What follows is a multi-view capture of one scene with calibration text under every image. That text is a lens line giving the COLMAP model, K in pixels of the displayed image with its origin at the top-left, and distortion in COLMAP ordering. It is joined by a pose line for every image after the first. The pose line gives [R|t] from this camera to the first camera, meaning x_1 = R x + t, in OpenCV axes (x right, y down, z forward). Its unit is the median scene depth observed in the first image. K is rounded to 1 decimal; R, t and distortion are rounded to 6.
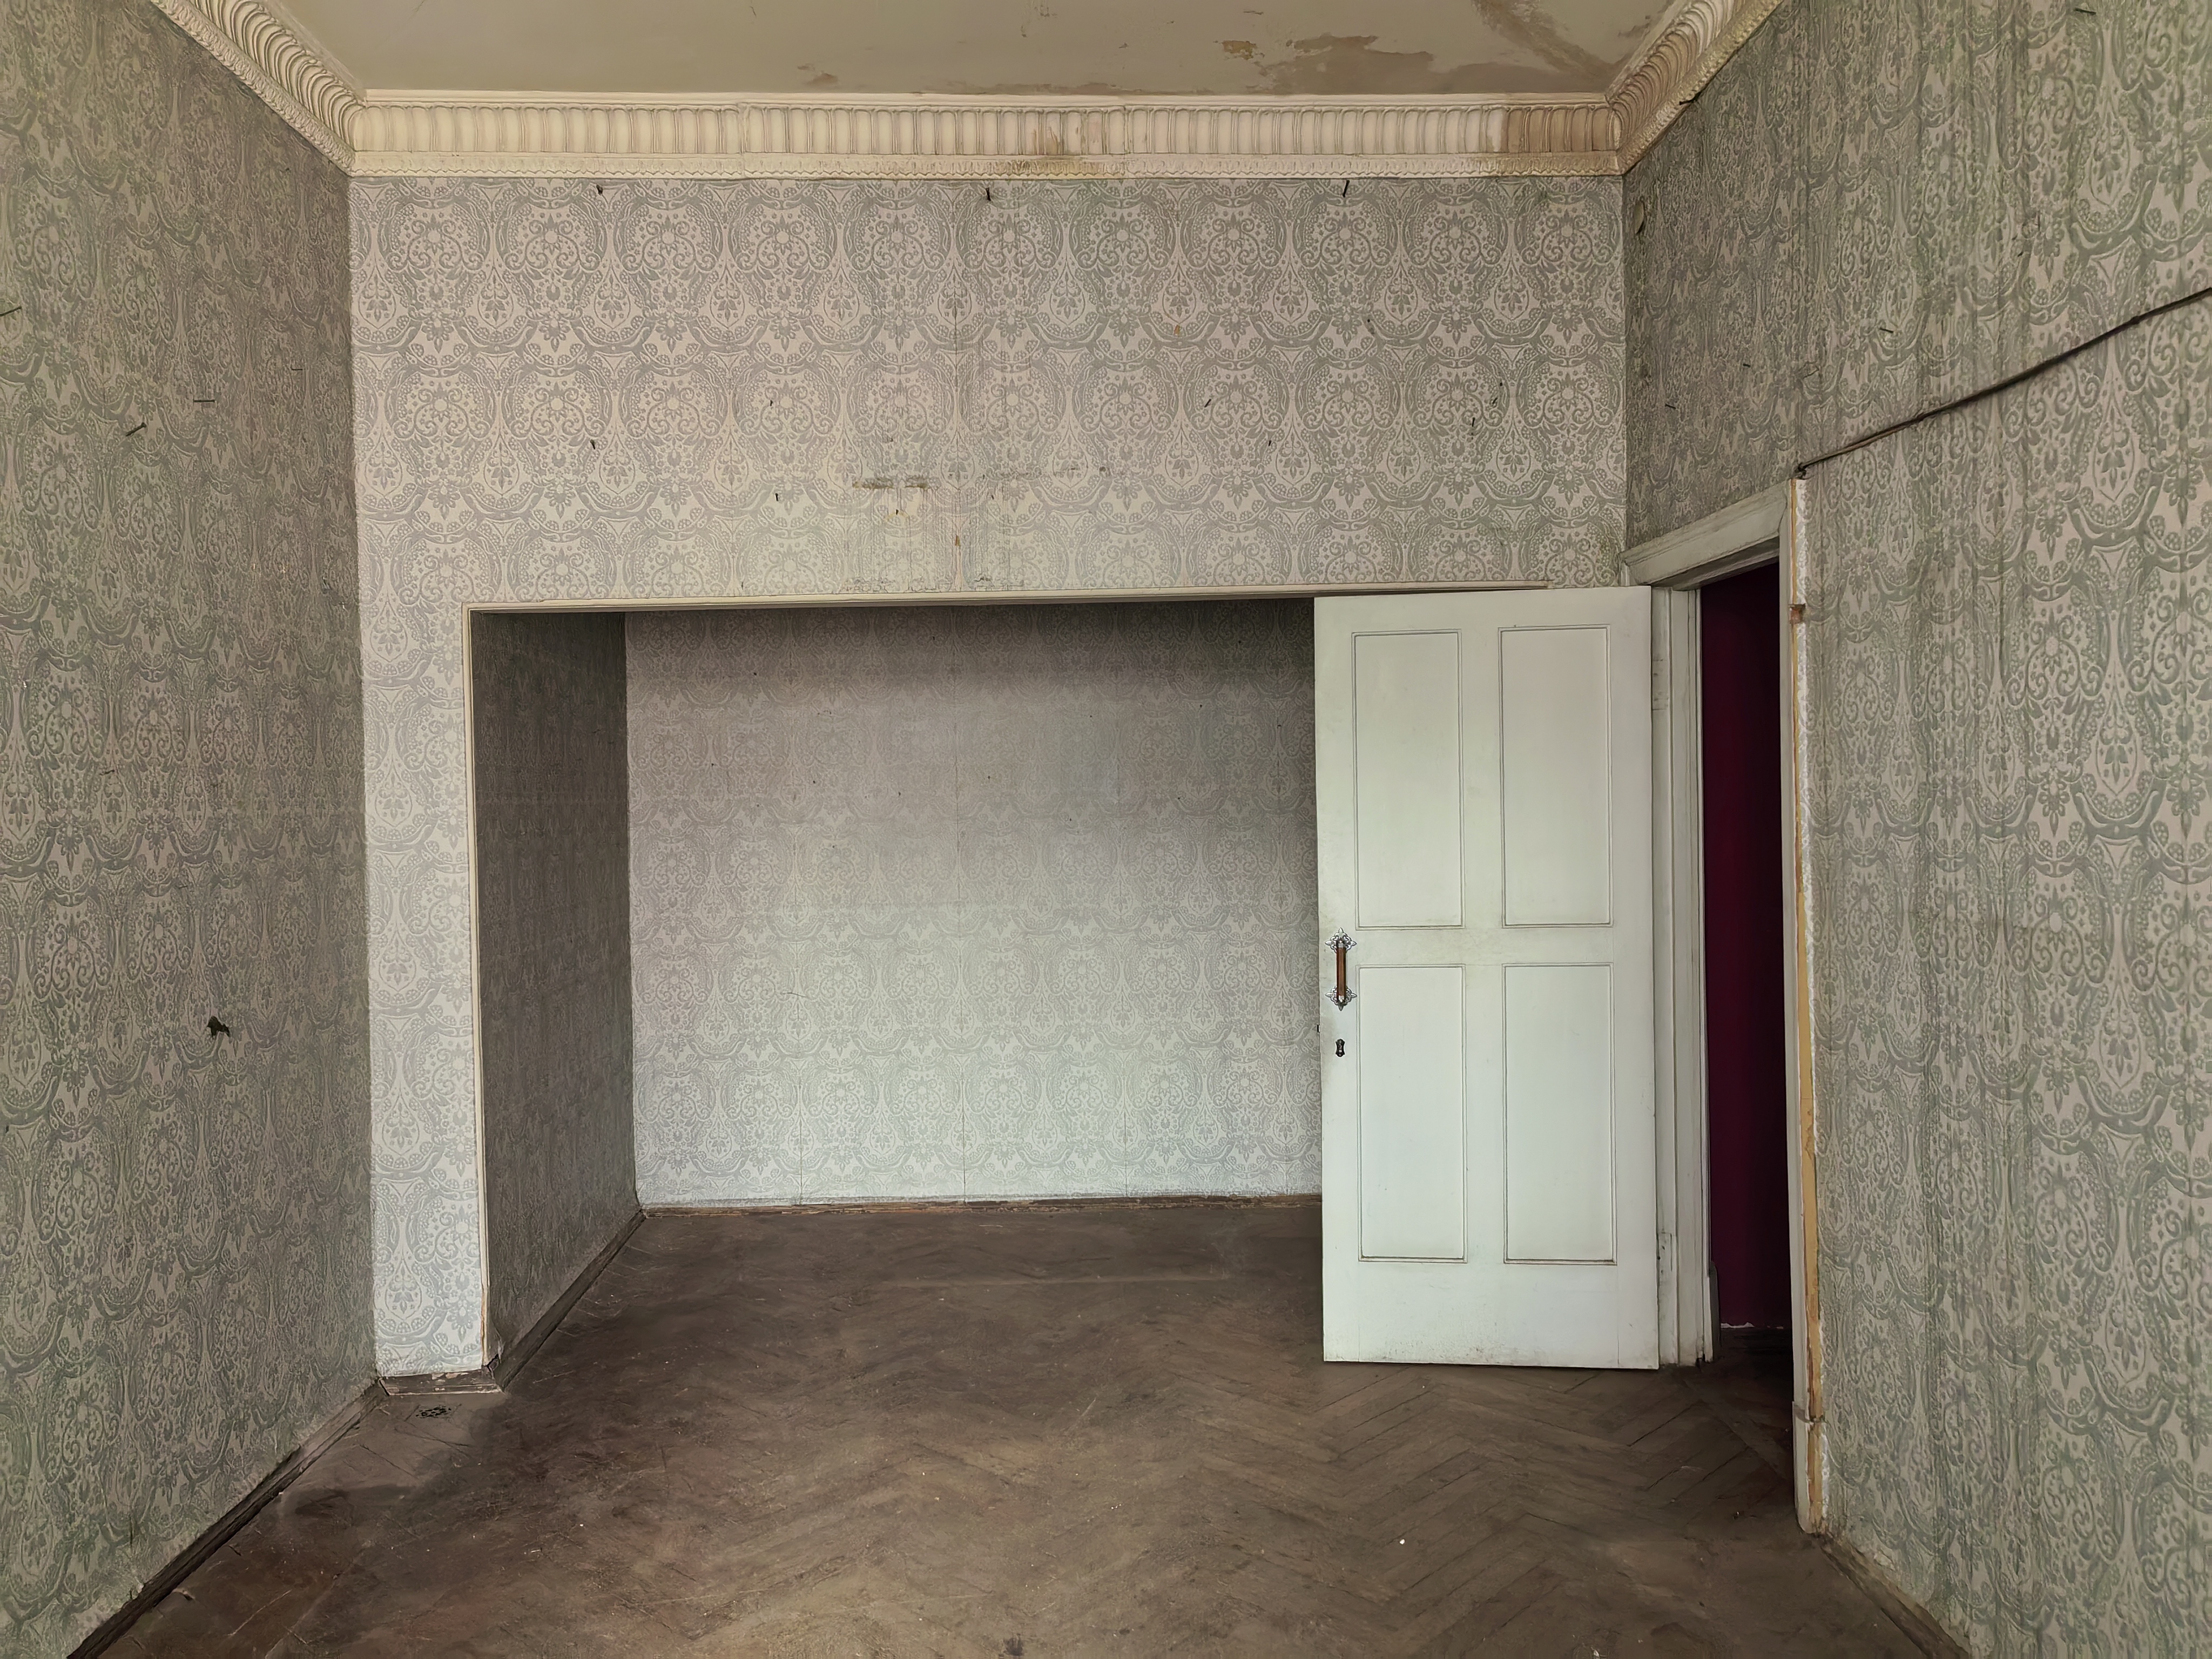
lens RADIAL K [[1731.4, 0, 1109.1], [0, 1731.4, 816.7], [0, 0, 1]] dist [0.031270, 0.009599]
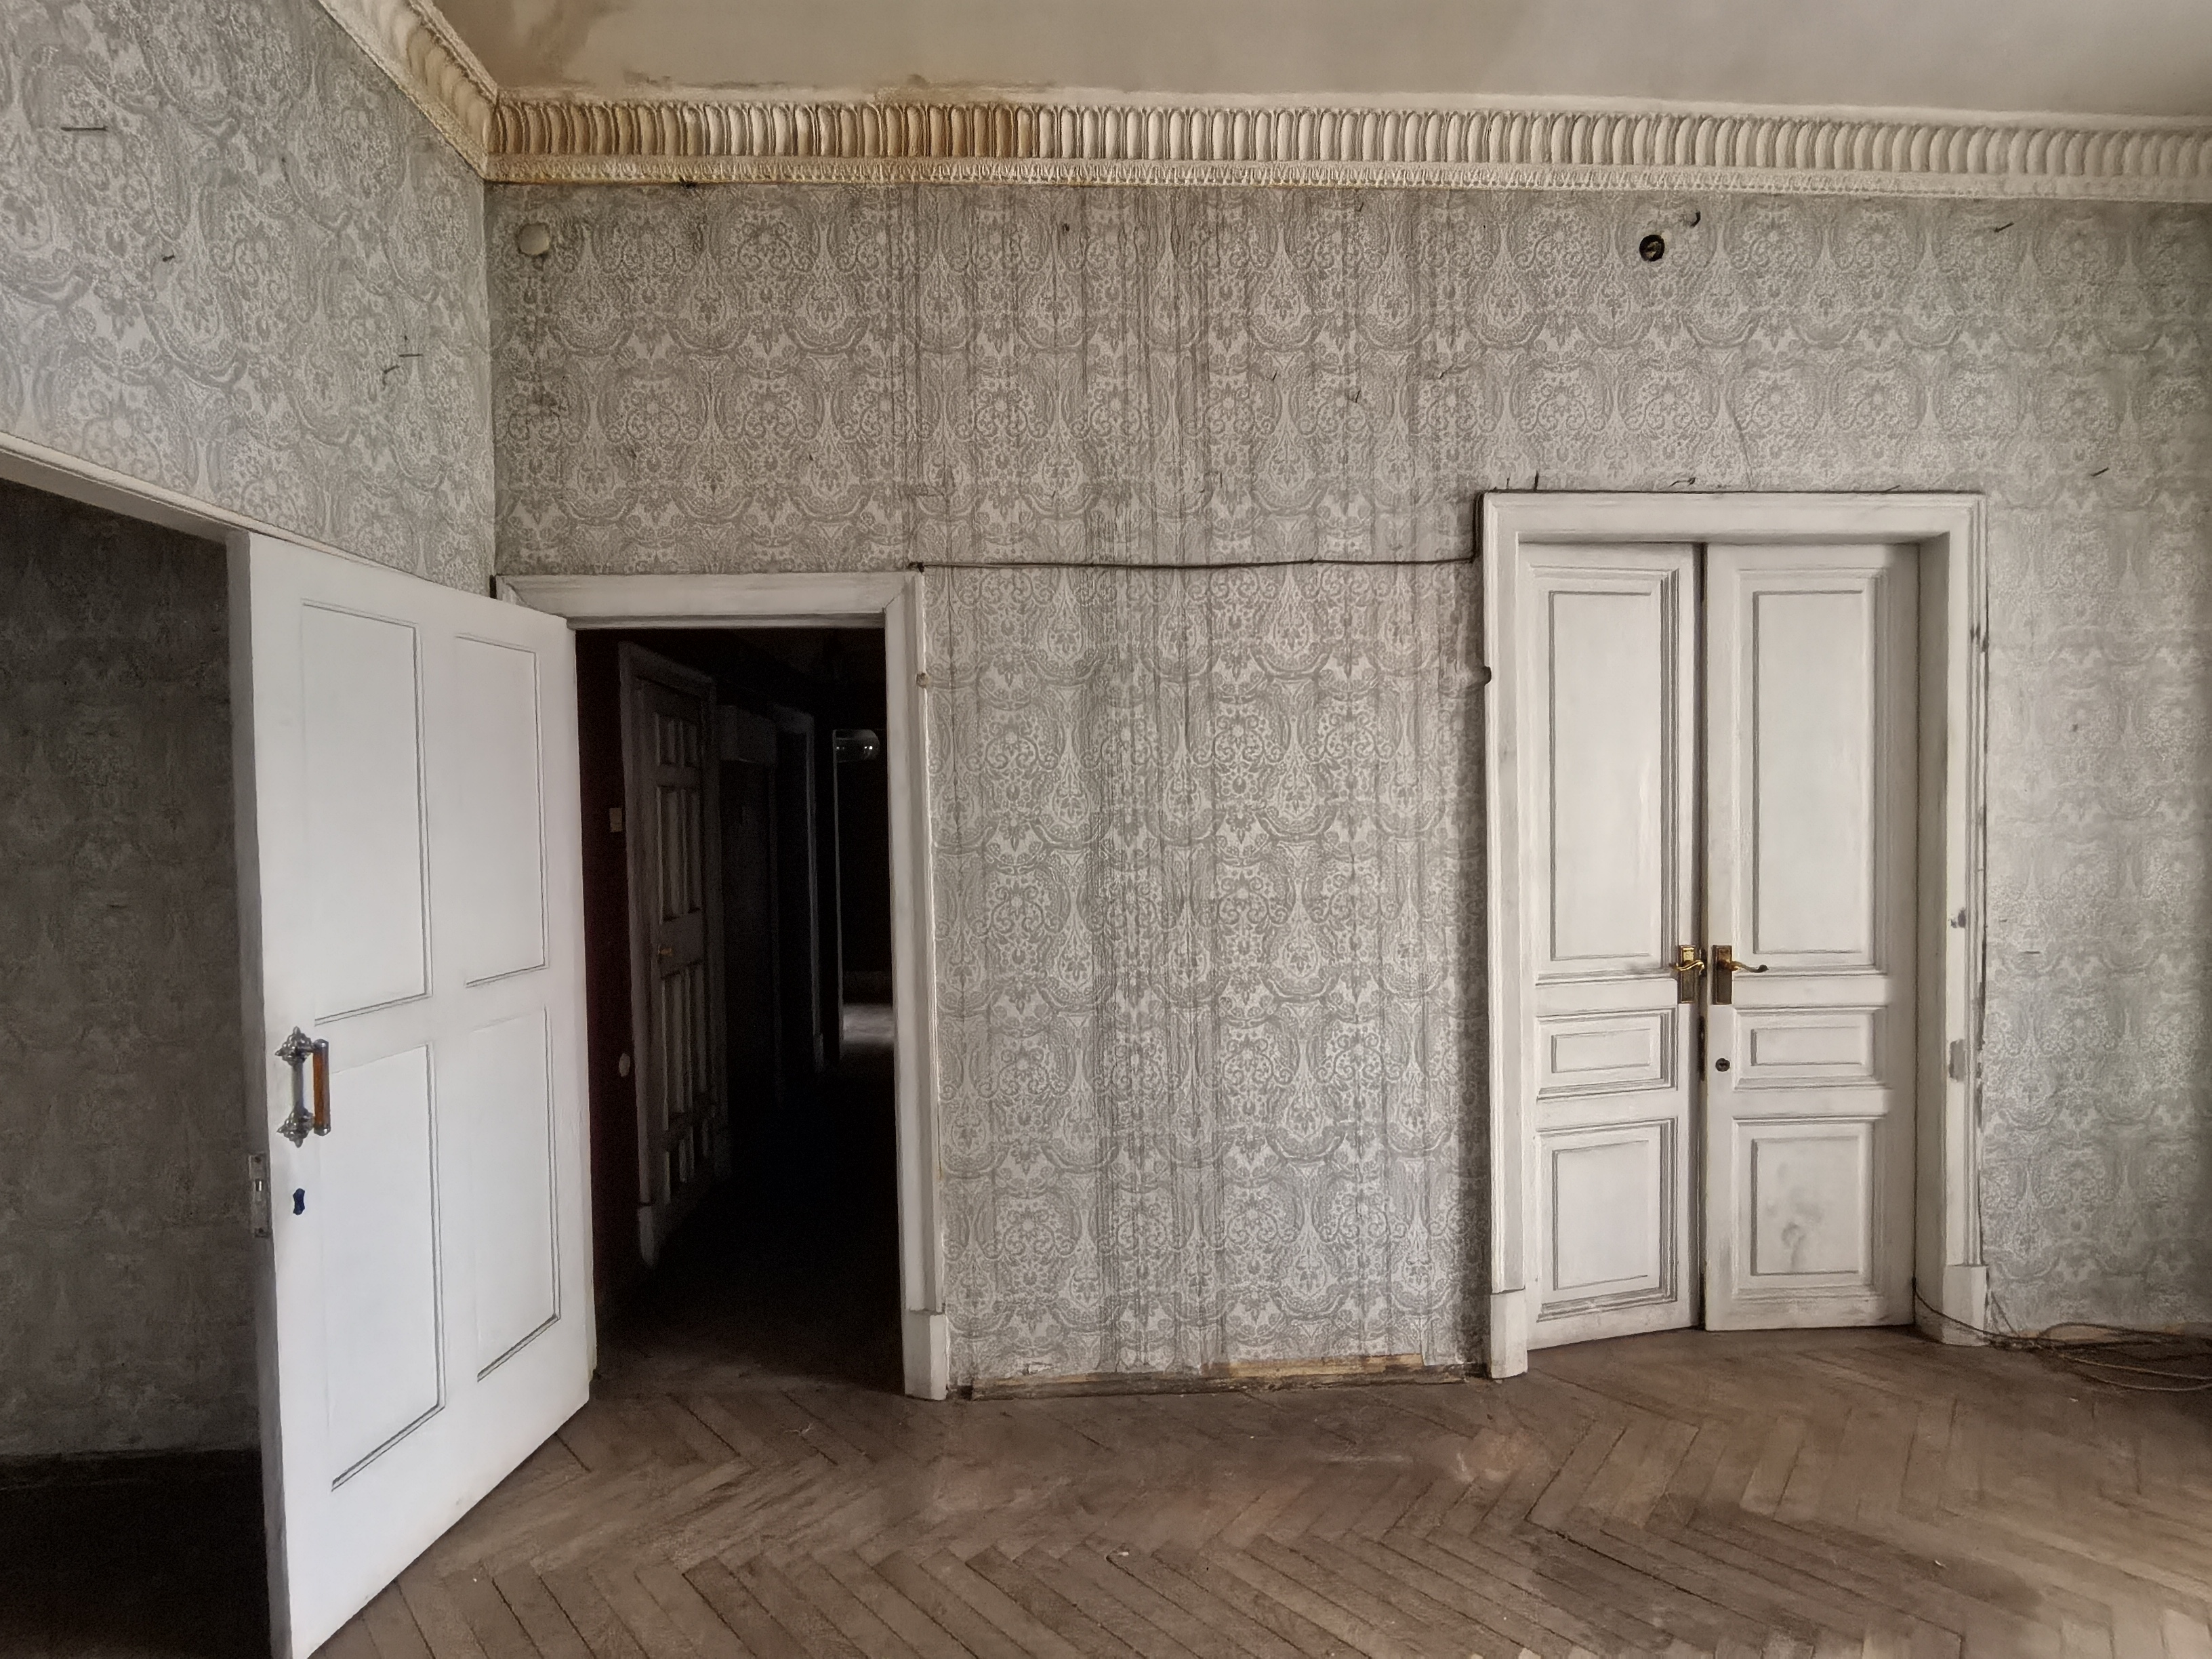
lens RADIAL K [[1026.6, 0, 1103.4], [0, 1026.6, 827.0], [0, 0, 1]] dist [-0.008250, -0.002387]
pose [[-0.016901, -0.003066, 0.999852, -0.339722], [0.027283, 0.999622, 0.003527, -0.008773], [-0.999485, 0.027338, -0.016811, 0.855869]]
